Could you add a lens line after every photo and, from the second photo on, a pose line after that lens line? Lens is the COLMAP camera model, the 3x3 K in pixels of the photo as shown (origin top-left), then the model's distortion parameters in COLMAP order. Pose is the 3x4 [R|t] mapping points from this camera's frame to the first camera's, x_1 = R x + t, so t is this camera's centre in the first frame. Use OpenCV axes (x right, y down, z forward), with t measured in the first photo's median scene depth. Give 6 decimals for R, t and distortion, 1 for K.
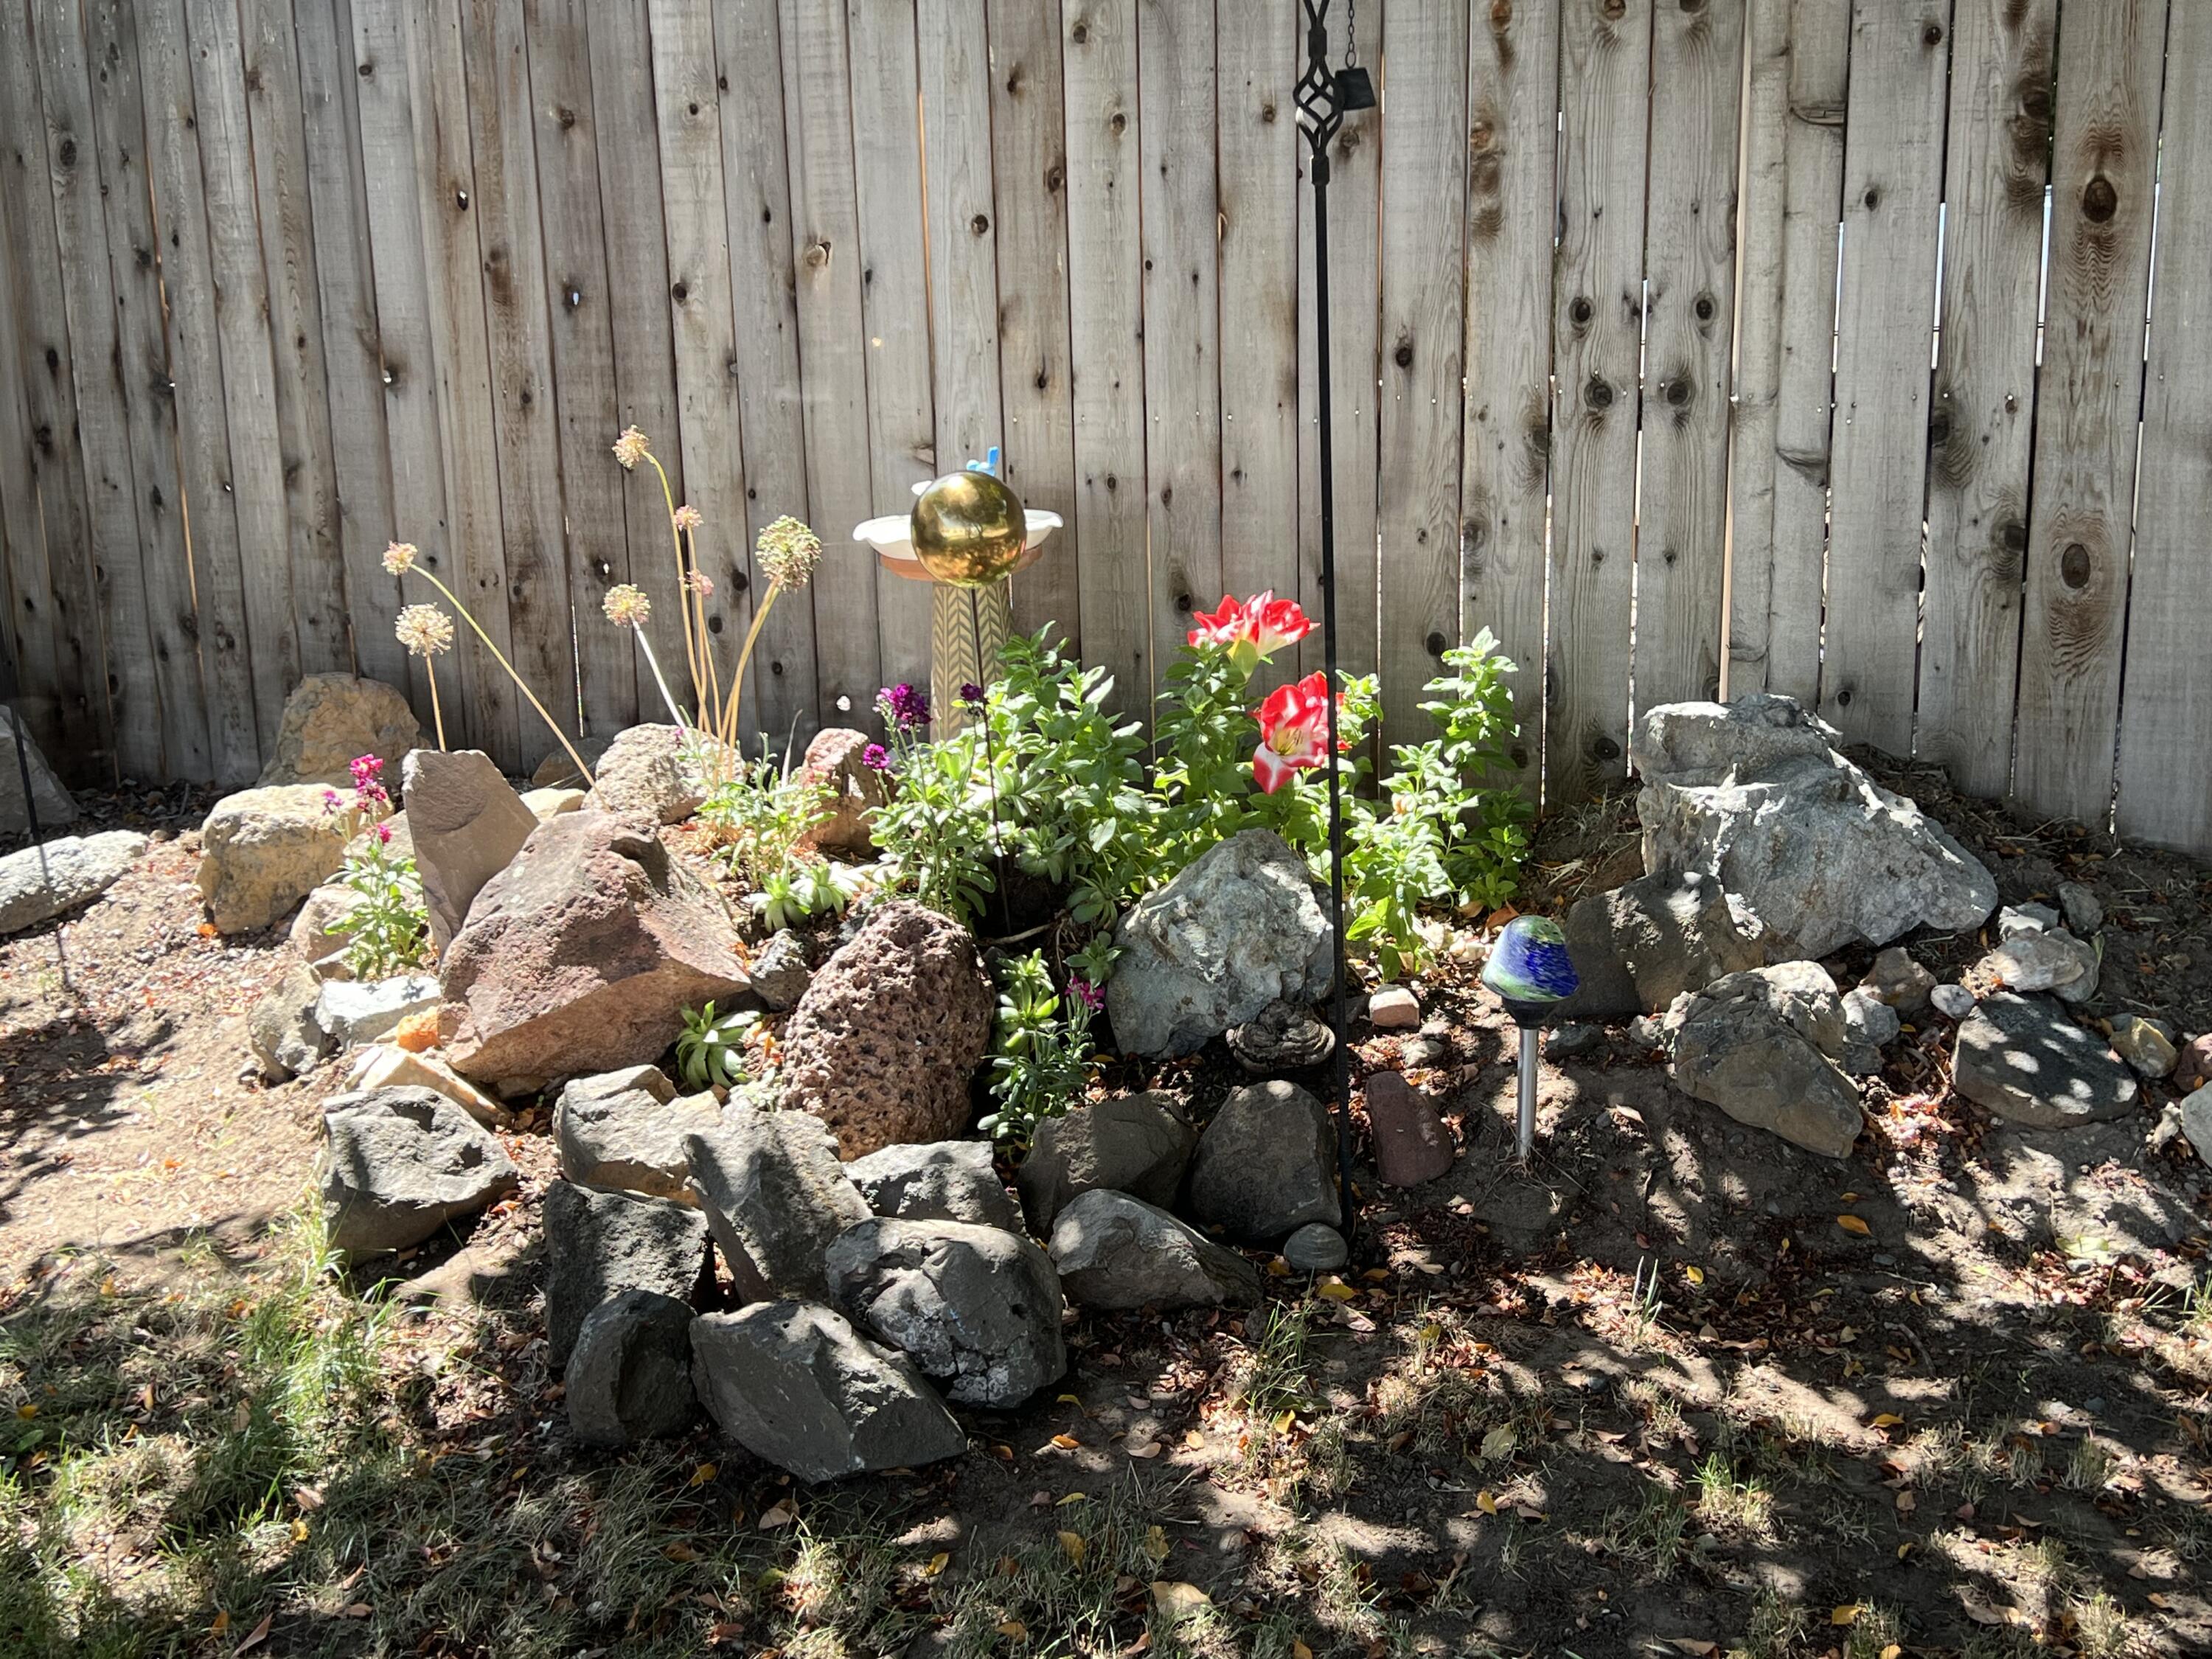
lens RADIAL K [[2503.4, 0, 1109.0], [0, 2503.4, 830.6], [0, 0, 1]] dist [0.053484, 0.000000]
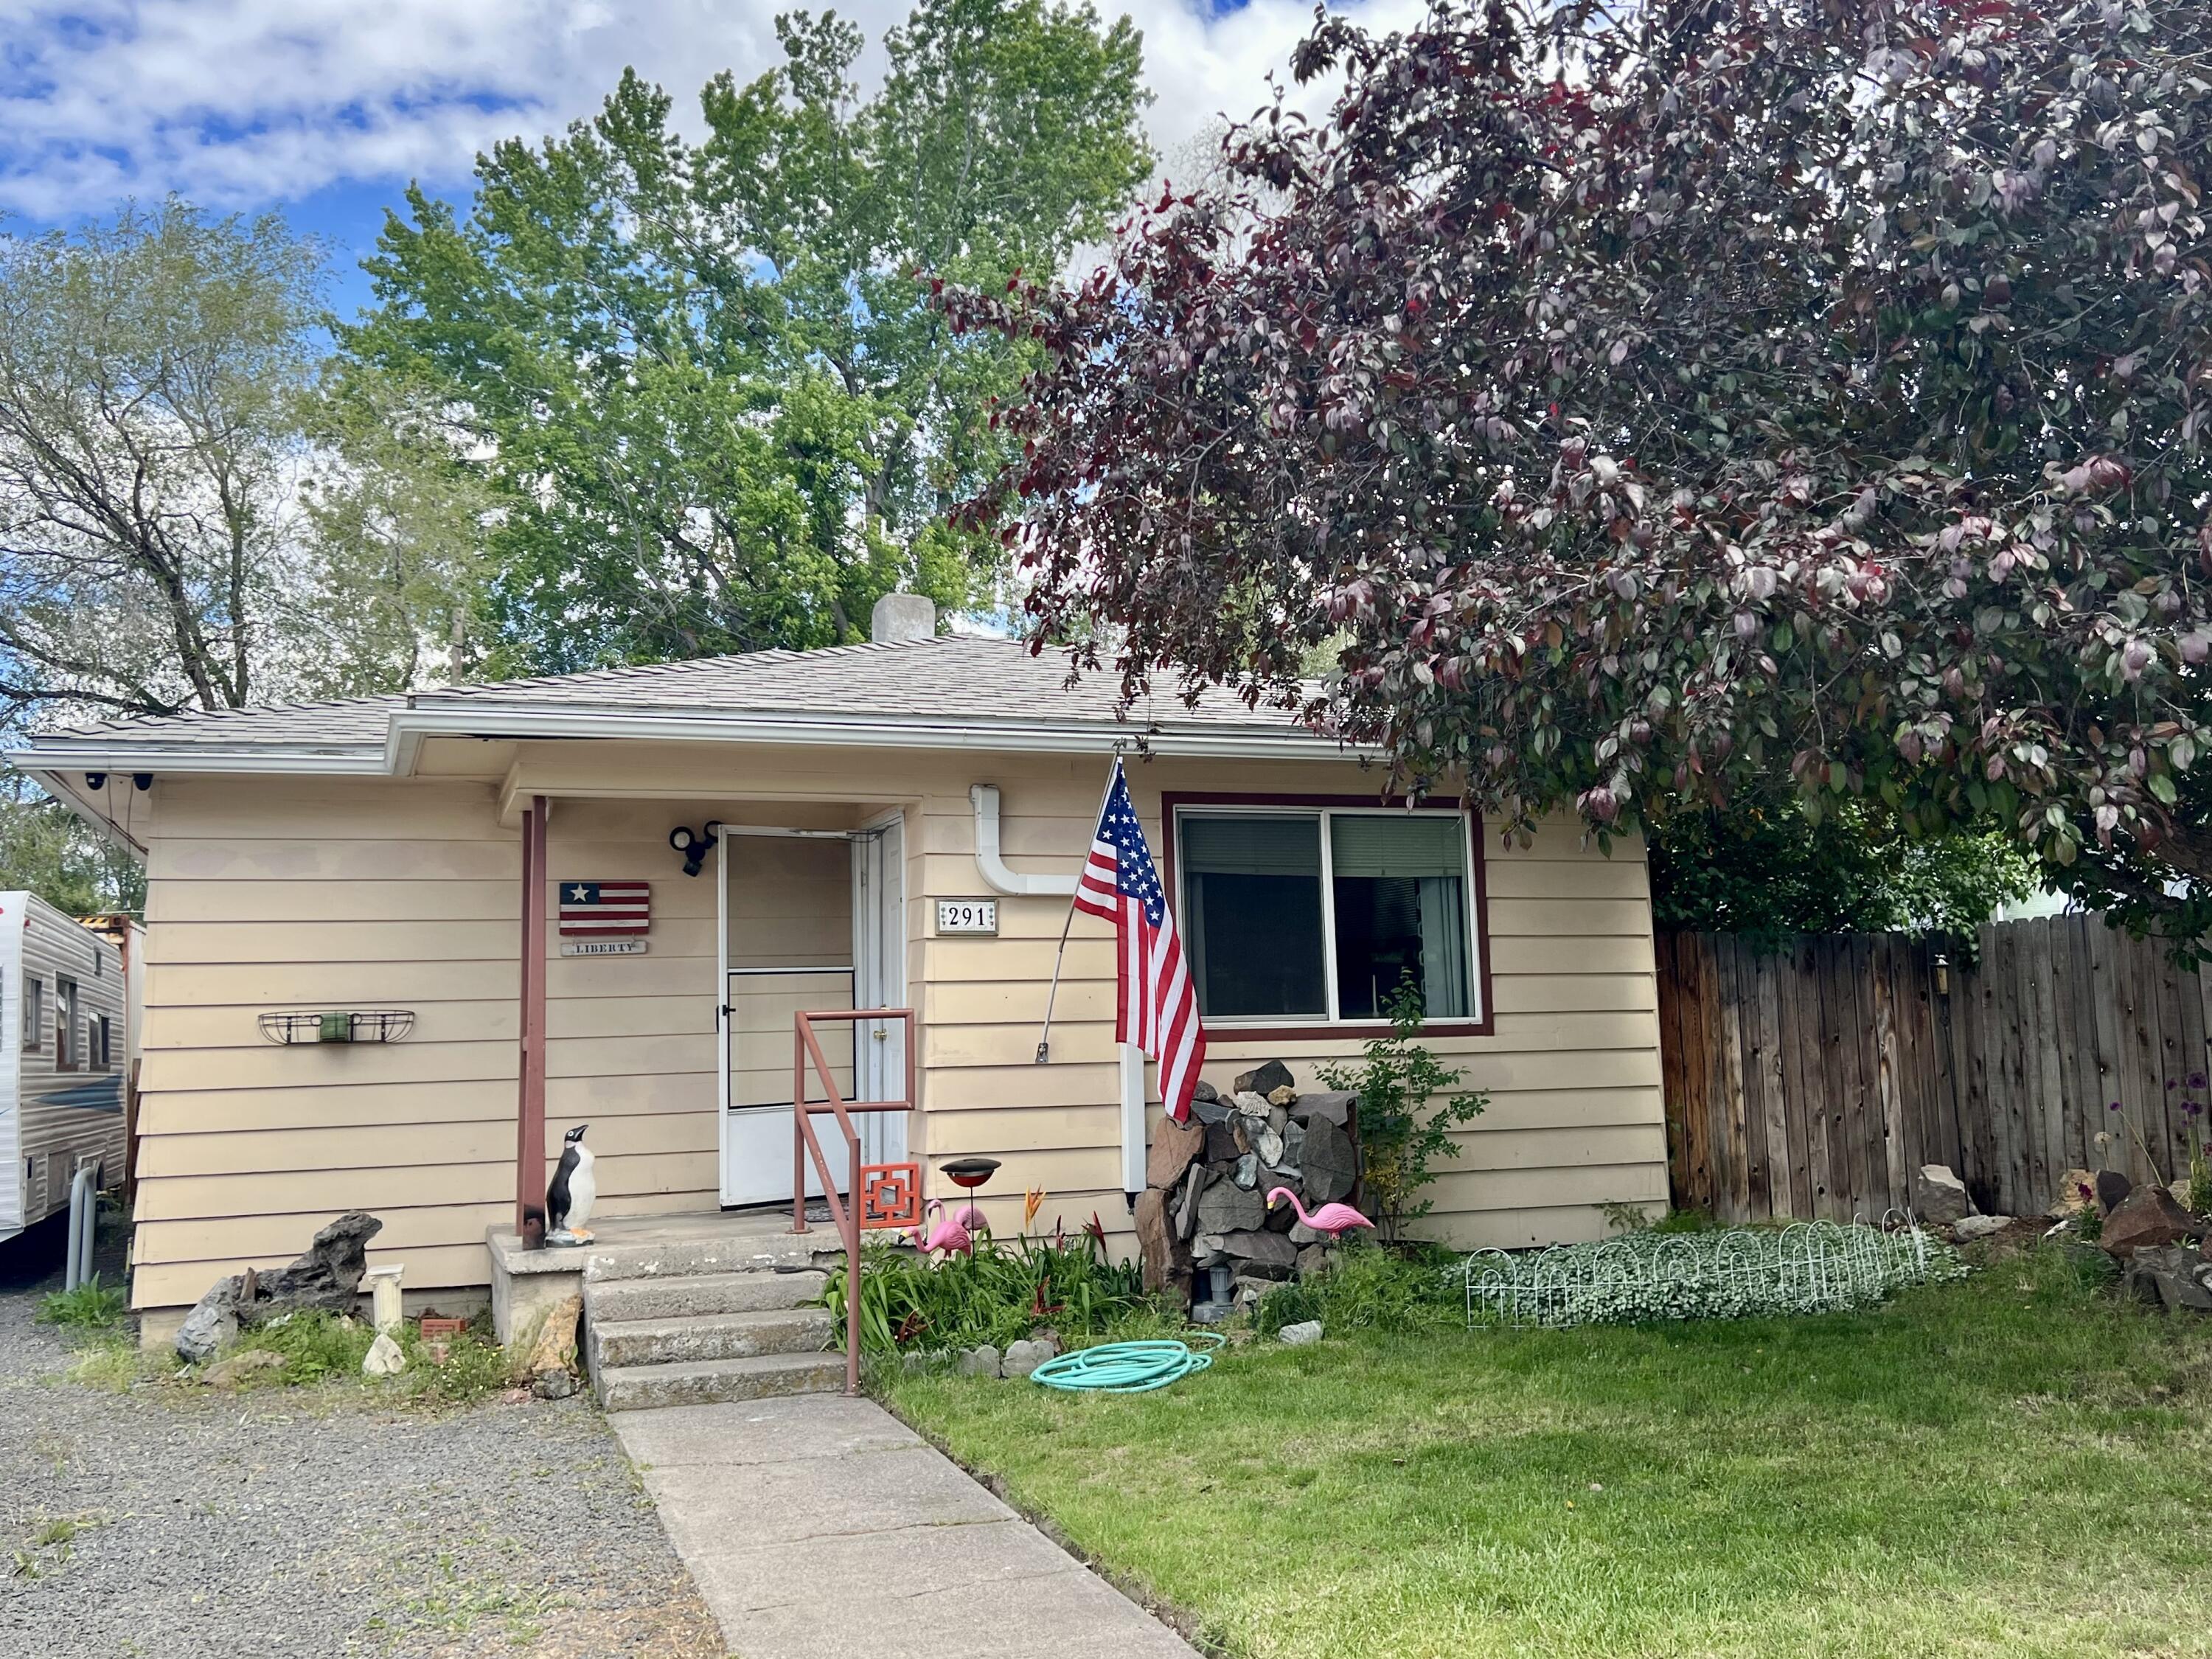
lens RADIAL K [[1953.2, 0, 1092.5], [0, 1953.2, 778.2], [0, 0, 1]] dist [0.058798, -0.019359]
pose [[0.715280, -0.082658, -0.693933, 0.629825], [-0.156618, 0.948762, -0.274448, 0.395004], [0.681062, 0.304990, 0.665684, -1.800332]]
